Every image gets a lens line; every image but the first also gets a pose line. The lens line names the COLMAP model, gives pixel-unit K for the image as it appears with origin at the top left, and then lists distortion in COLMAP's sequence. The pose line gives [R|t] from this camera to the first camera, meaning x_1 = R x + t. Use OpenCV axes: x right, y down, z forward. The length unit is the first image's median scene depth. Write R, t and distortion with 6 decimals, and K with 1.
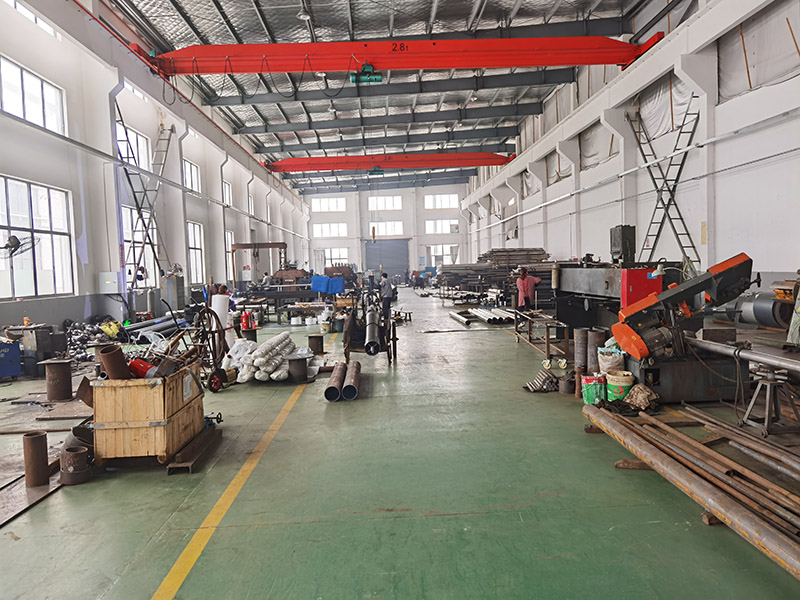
lens RADIAL K [[611.5, 0, 400.0], [0, 611.5, 300.0], [0, 0, 1]] dist [-0.008218, -0.003568]
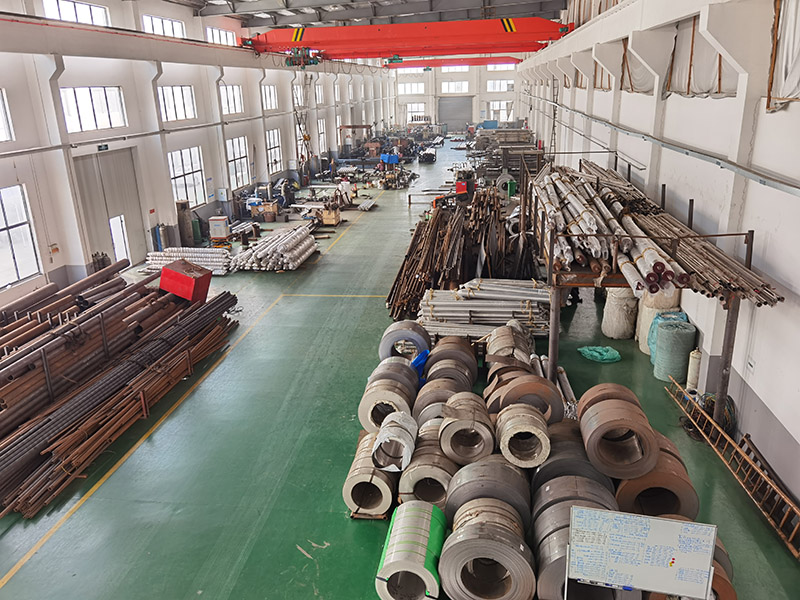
lens RADIAL K [[626.2, 0, 400.0], [0, 626.2, 300.0], [0, 0, 1]] dist [0.000286, 0.001201]
pose [[0.986360, 0.060139, -0.153224, 0.175309], [-0.014937, 0.959728, 0.280532, -0.110333], [0.163924, -0.274417, 0.947536, -0.715254]]
